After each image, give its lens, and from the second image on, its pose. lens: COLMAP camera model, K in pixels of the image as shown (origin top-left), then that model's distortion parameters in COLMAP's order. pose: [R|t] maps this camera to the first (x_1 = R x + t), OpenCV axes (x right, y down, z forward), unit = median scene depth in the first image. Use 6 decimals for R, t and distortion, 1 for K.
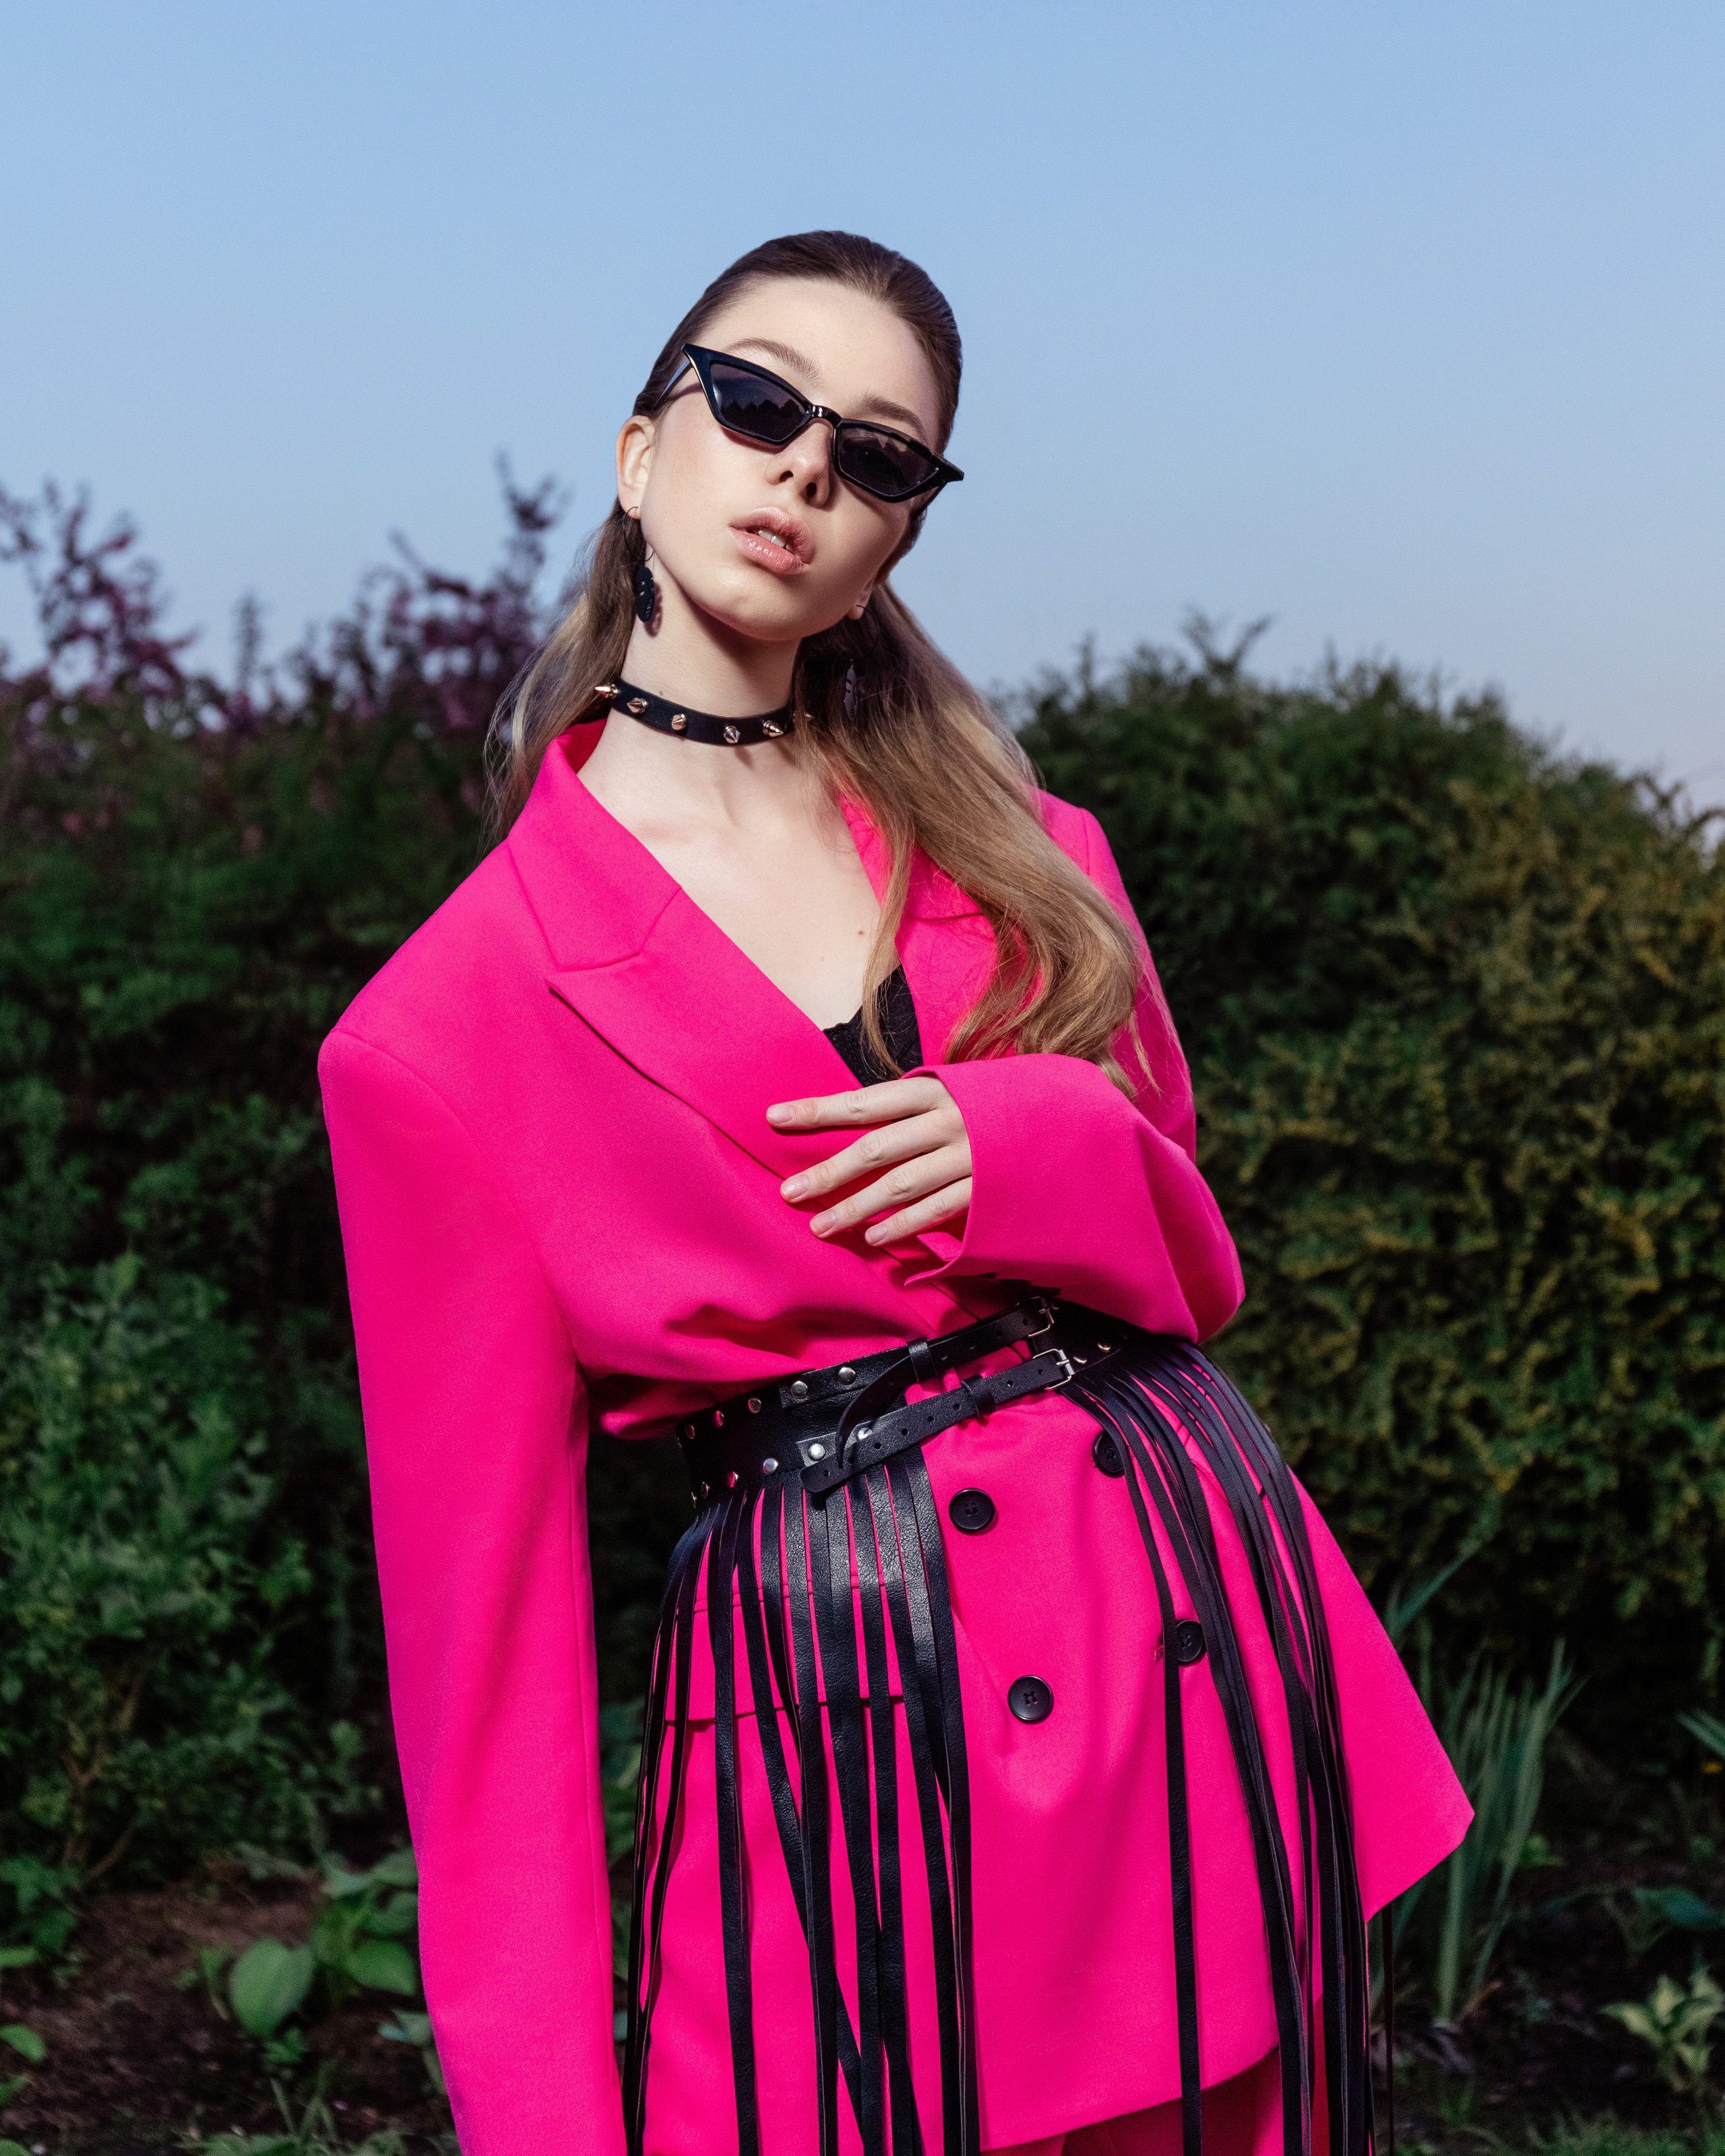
lens RADIAL K [[3330.8, 0, 862.6], [0, 3330.8, 1078.0], [0, 0, 1]] dist [0.008376, 0.000000]
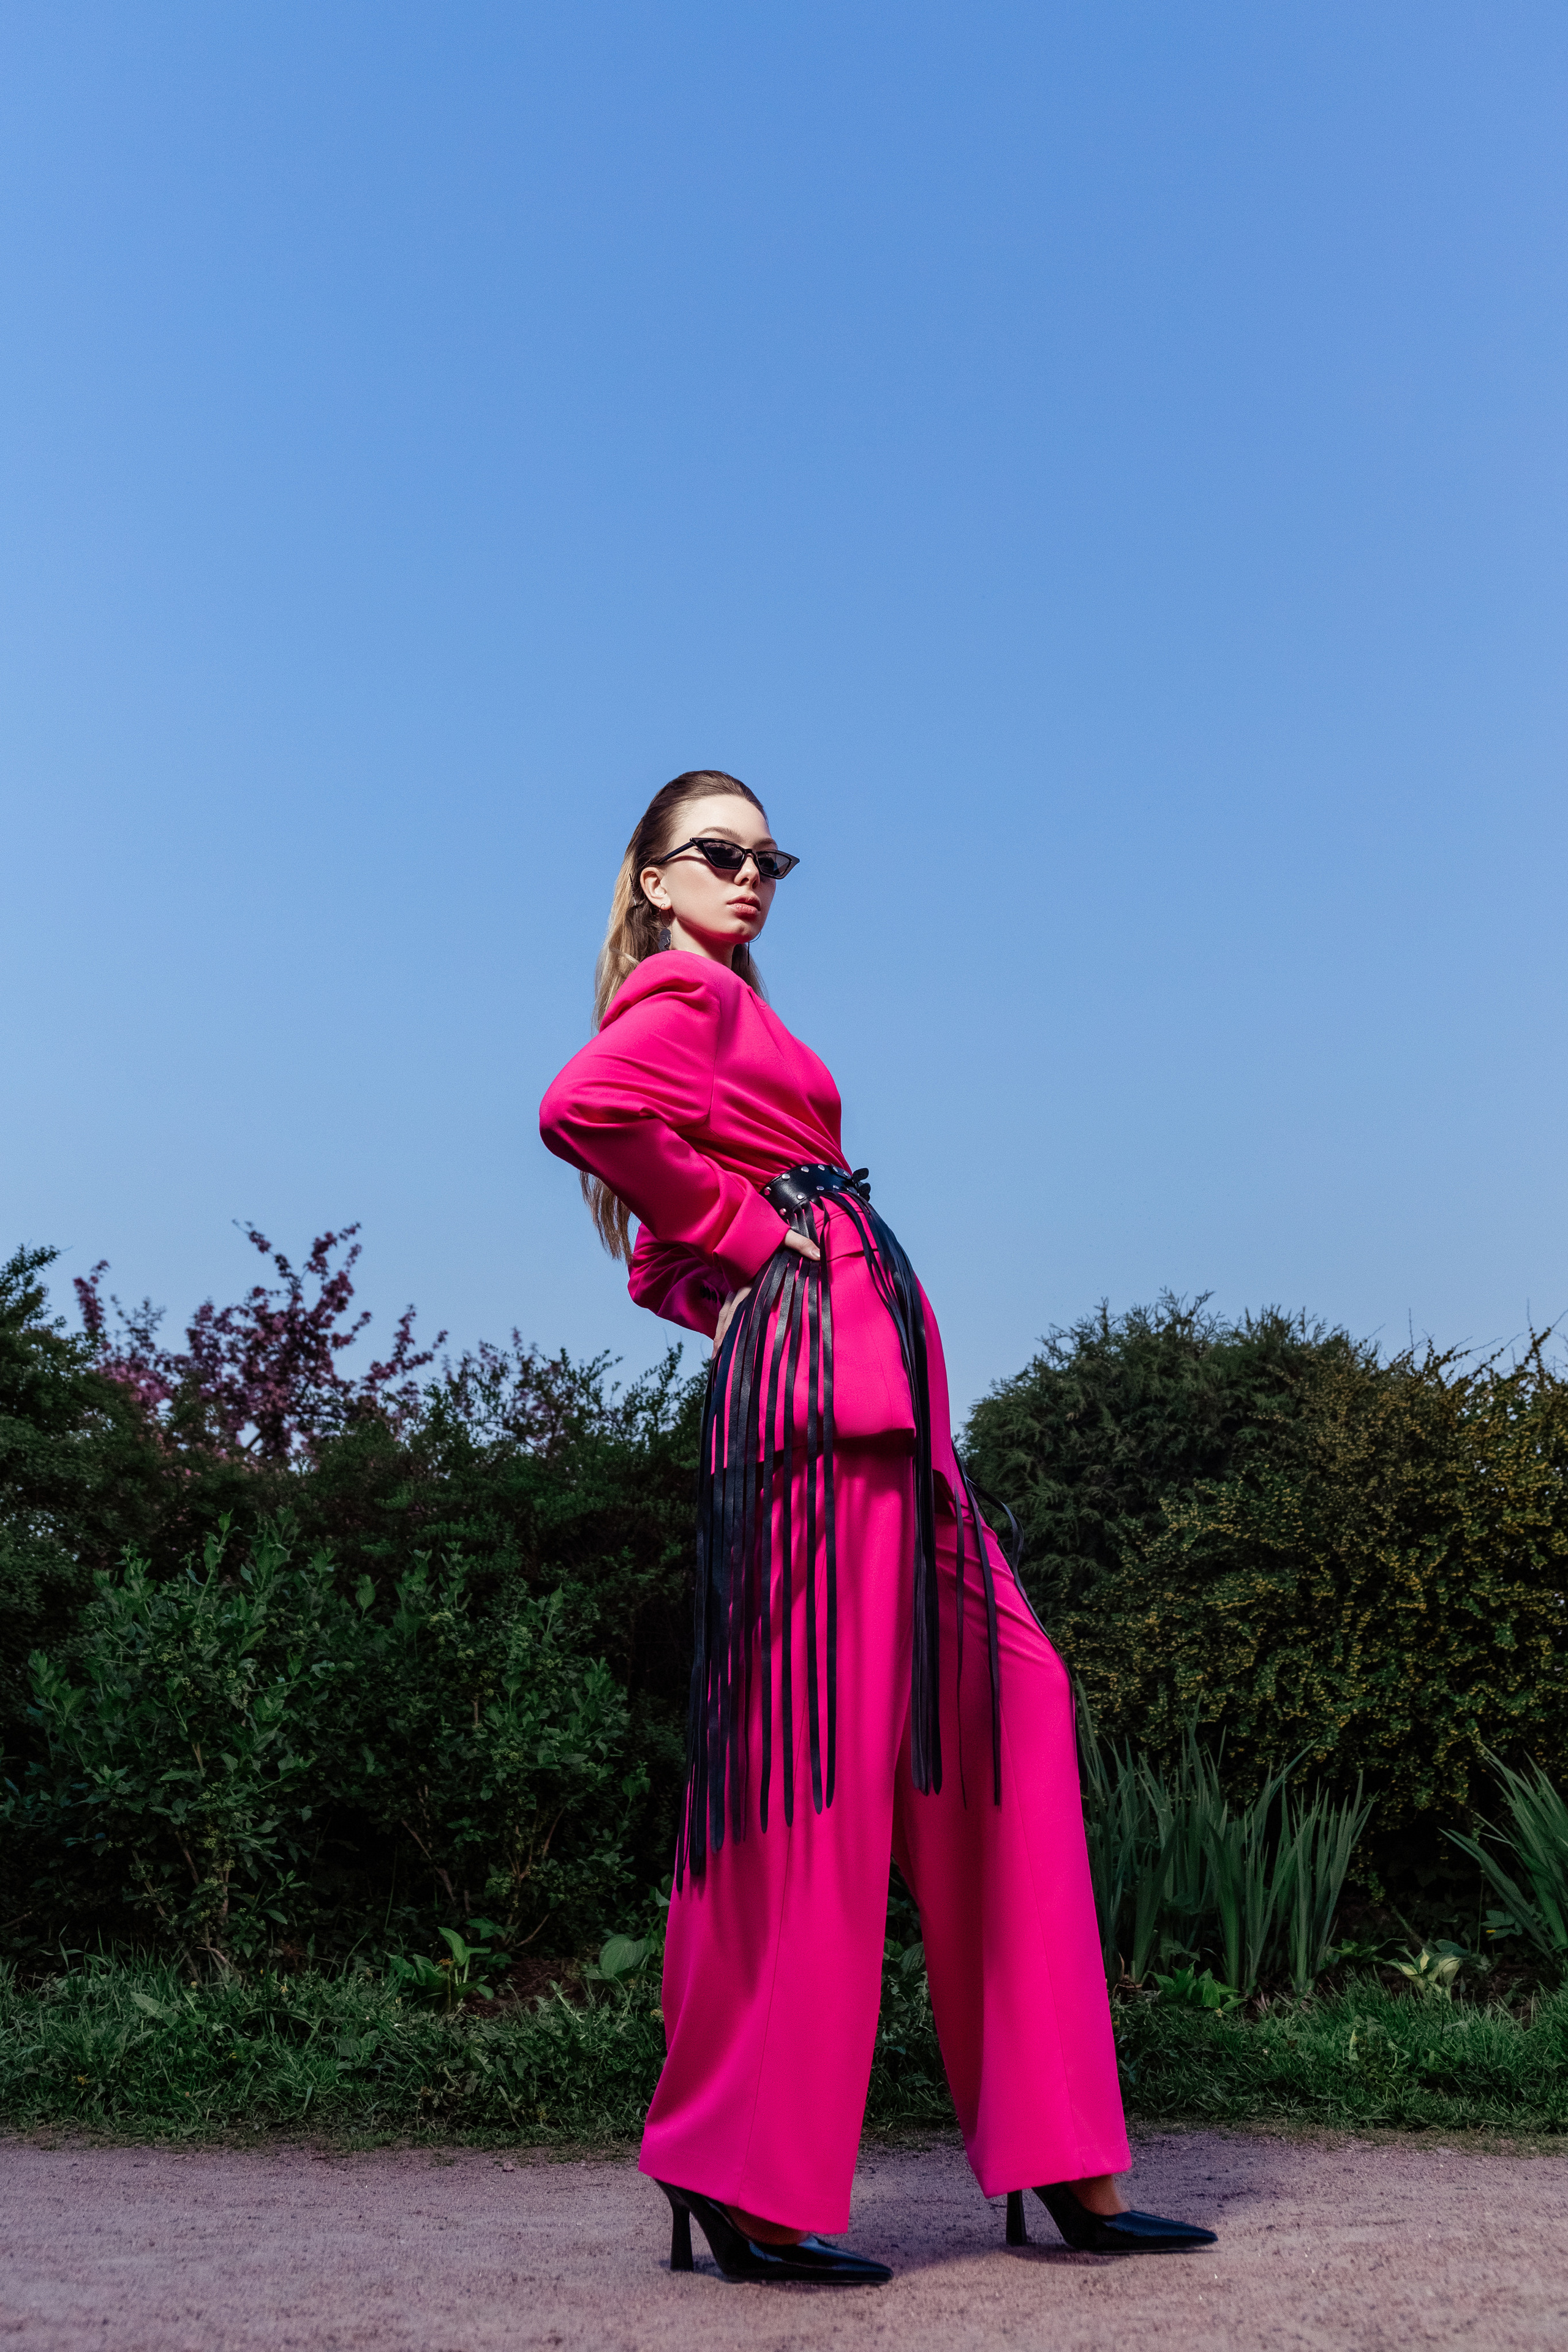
lens RADIAL K [[2147.2, 0, 783.3], [0, 2147.2, 1176.3], [0, 0, 1]] dist [0.011378, 0.000000]
pose [[0.994143, -0.010970, -0.107514, 0.027908], [-0.019118, 0.961292, -0.274866, 0.153729], [0.106368, 0.275312, 0.955452, -0.157421]]
